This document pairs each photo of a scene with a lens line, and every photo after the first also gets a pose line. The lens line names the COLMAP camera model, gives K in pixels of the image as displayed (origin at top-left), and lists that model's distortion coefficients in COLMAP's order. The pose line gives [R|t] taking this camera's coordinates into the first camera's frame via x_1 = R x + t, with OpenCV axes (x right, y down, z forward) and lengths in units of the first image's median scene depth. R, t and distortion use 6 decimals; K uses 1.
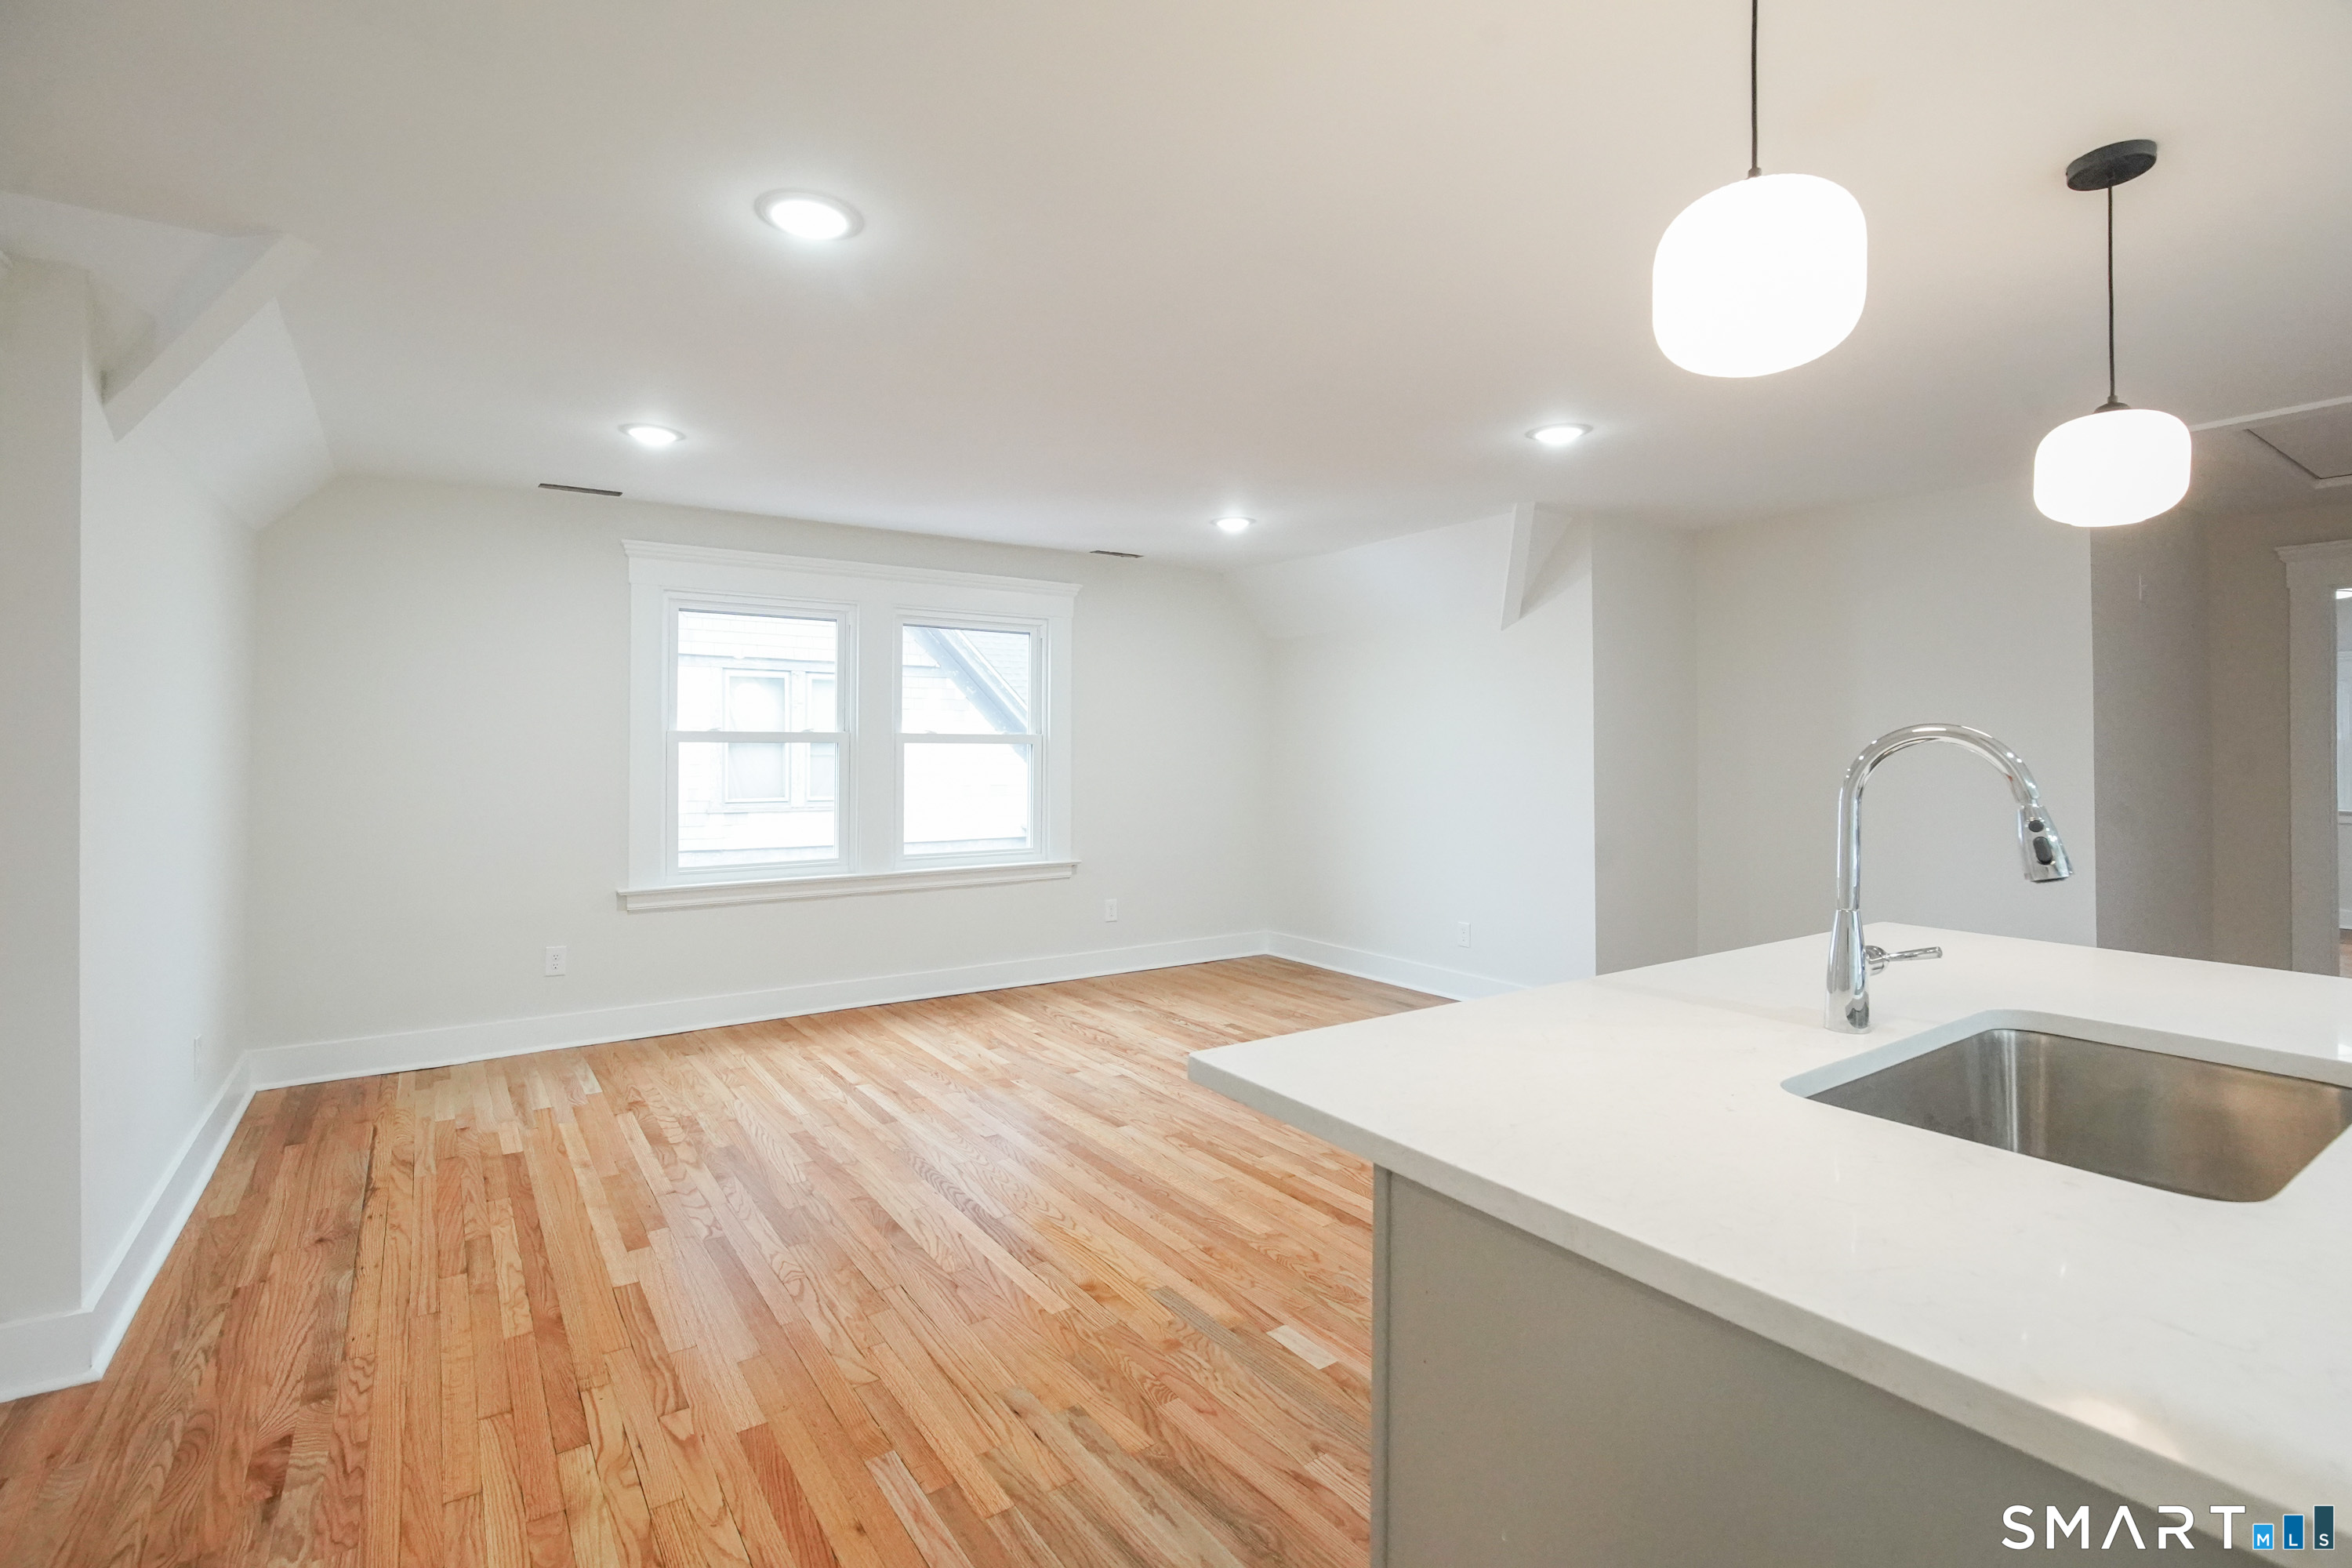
lens RADIAL K [[1097.8, 0, 1172.6], [0, 1097.8, 763.3], [0, 0, 1]] dist [-0.014324, 0.000201]
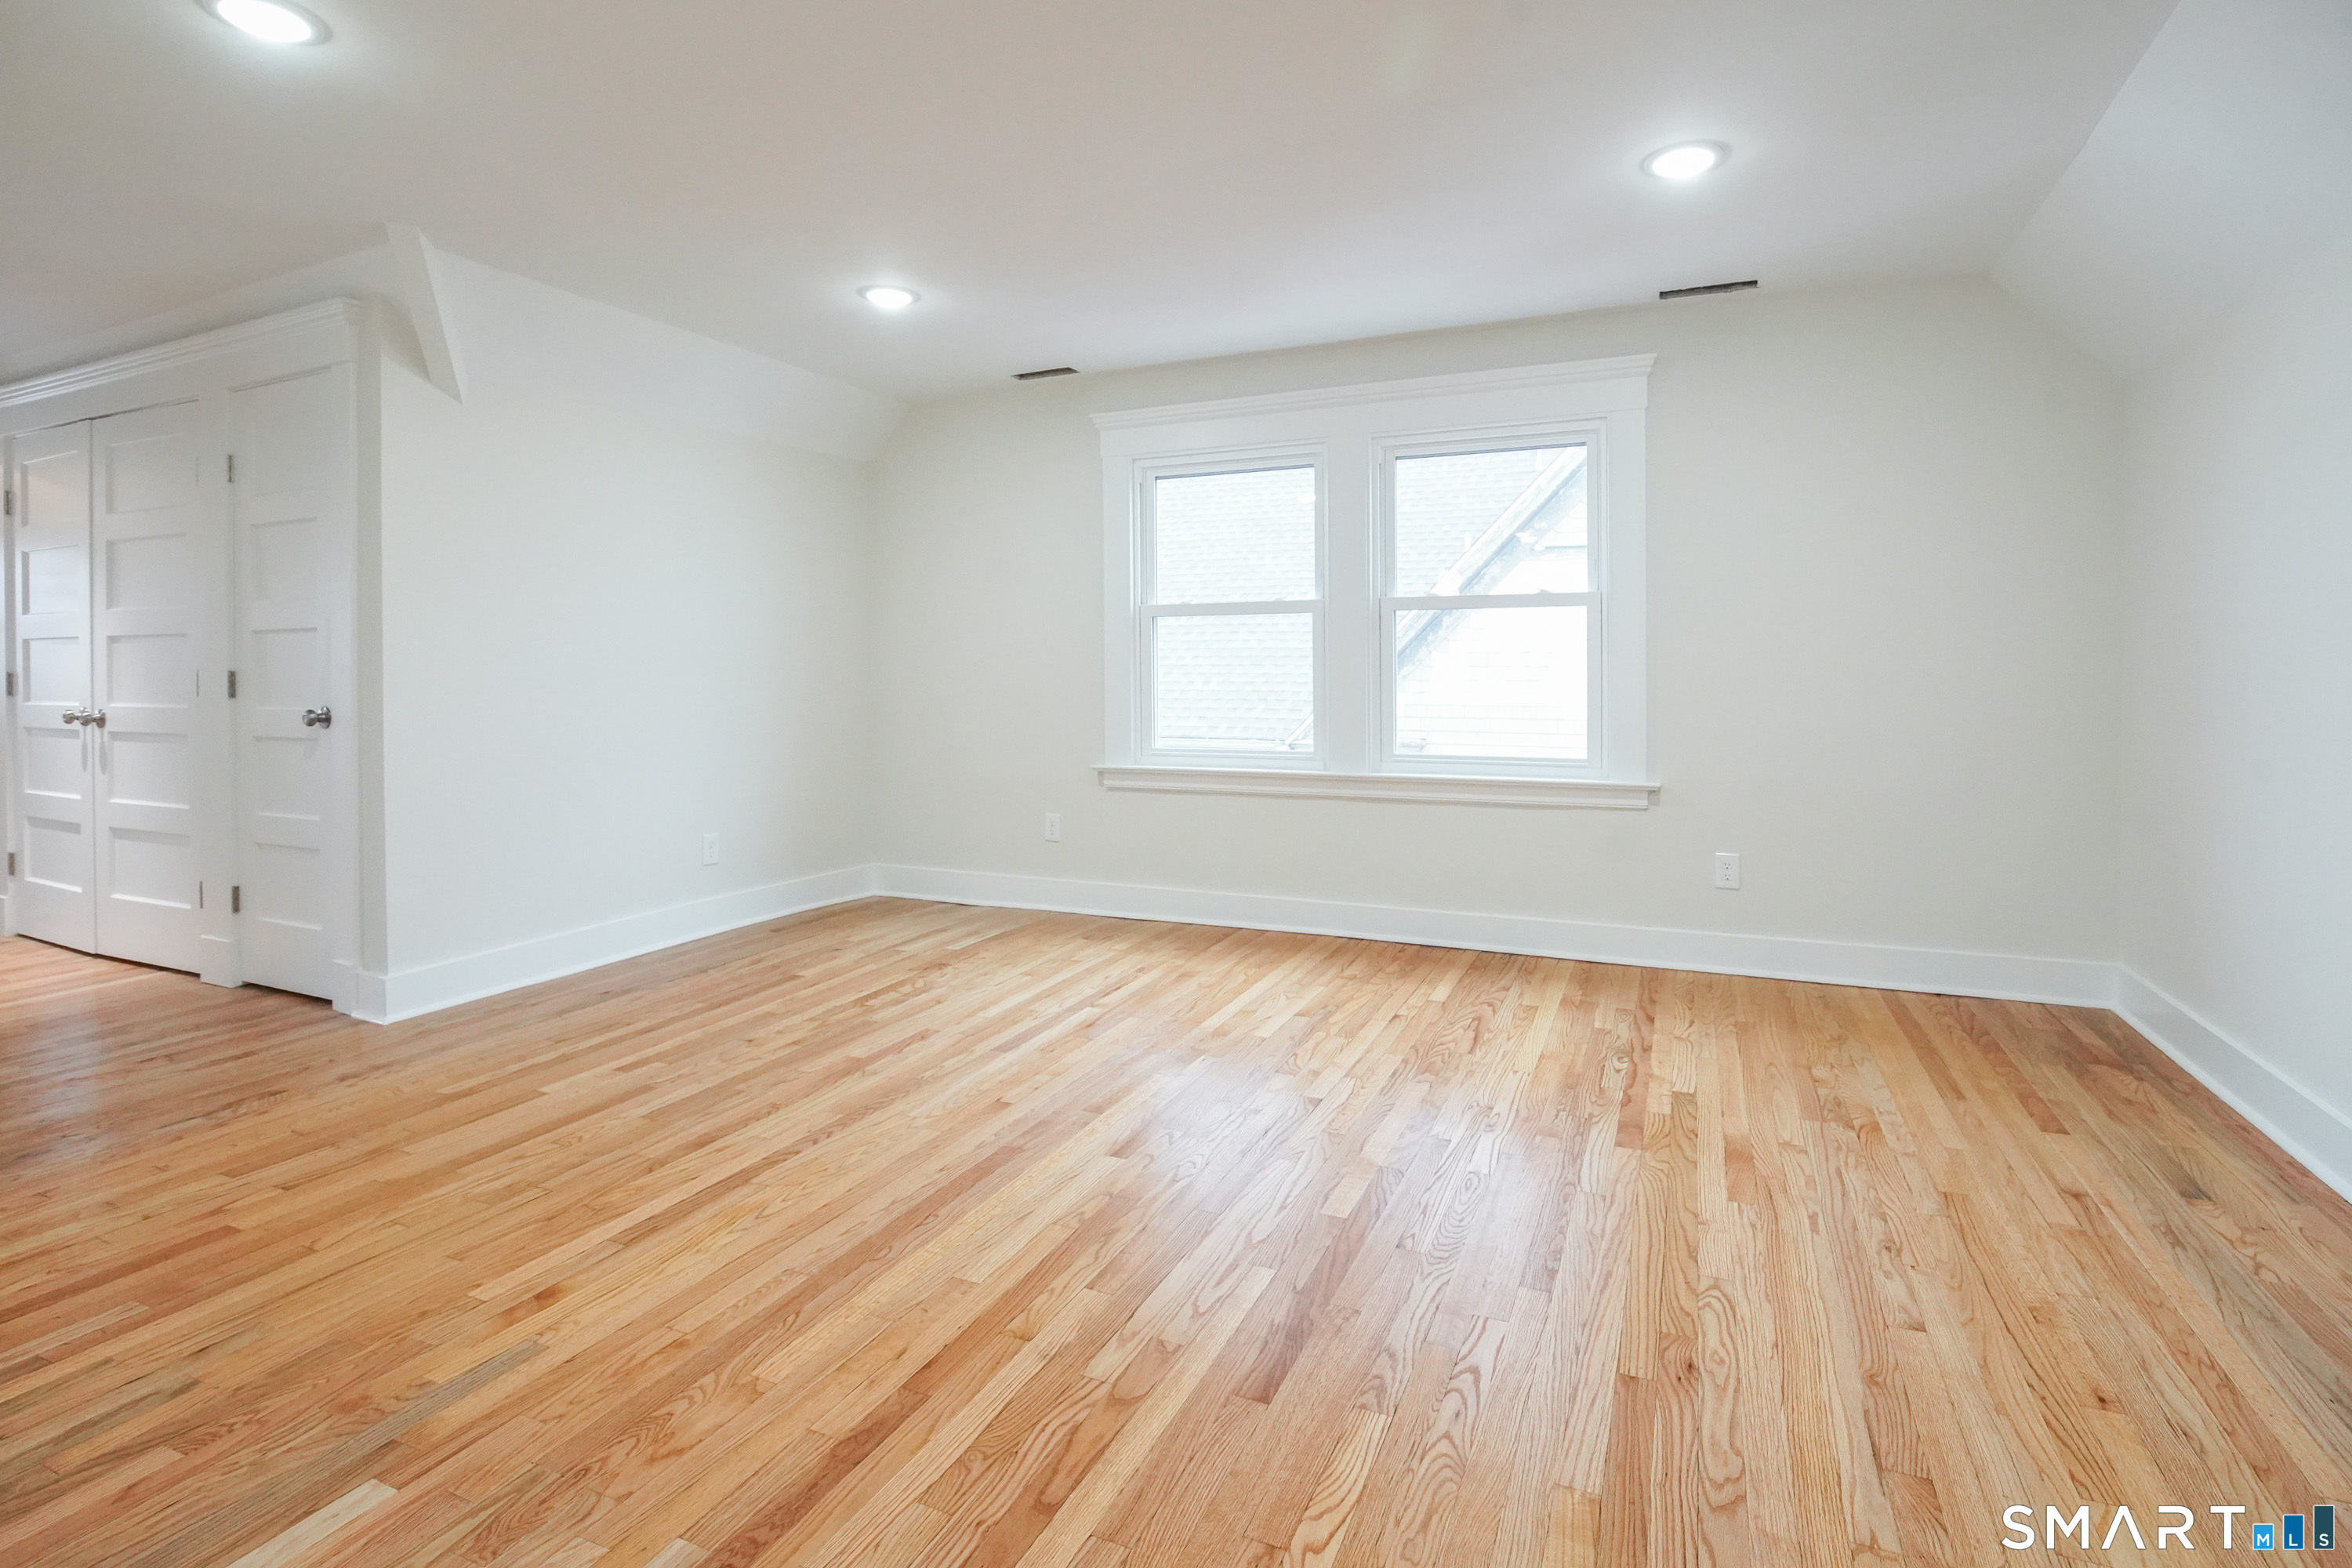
lens RADIAL K [[1116.2, 0, 1166.7], [0, 1116.2, 704.5], [0, 0, 1]] dist [-0.017872, 0.000004]
pose [[0.511407, 0.023615, -0.859014, 0.615008], [-0.003934, 0.999676, 0.025140, 0.050157], [0.859329, -0.009477, 0.511335, 0.791558]]
